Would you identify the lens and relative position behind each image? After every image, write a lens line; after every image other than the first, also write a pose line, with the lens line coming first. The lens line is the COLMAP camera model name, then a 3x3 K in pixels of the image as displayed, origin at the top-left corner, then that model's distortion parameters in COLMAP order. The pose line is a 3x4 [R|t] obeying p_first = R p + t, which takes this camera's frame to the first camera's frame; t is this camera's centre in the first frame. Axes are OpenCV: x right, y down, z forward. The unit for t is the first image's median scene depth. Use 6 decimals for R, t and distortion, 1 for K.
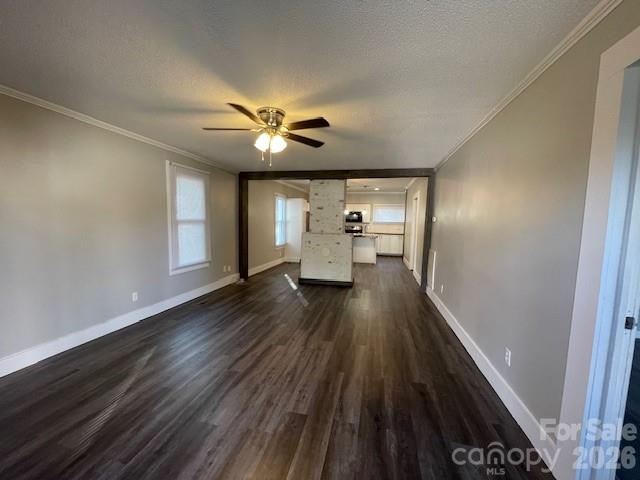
lens RADIAL K [[262.6, 0, 318.4], [0, 262.6, 243.1], [0, 0, 1]] dist [-0.001167, -0.000109]
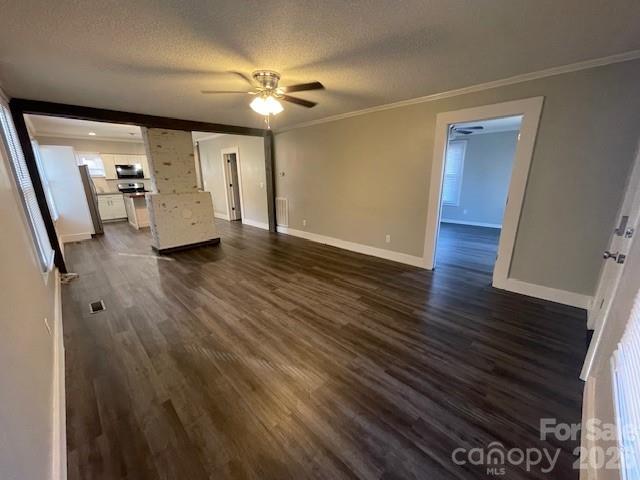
lens RADIAL K [[262.6, 0, 318.4], [0, 262.6, 243.1], [0, 0, 1]] dist [-0.001167, -0.000109]
pose [[0.546005, -0.246786, 0.800609, -0.483092], [0.097897, 0.967877, 0.231582, -0.034172], [-0.832043, -0.048068, 0.552625, 0.102316]]
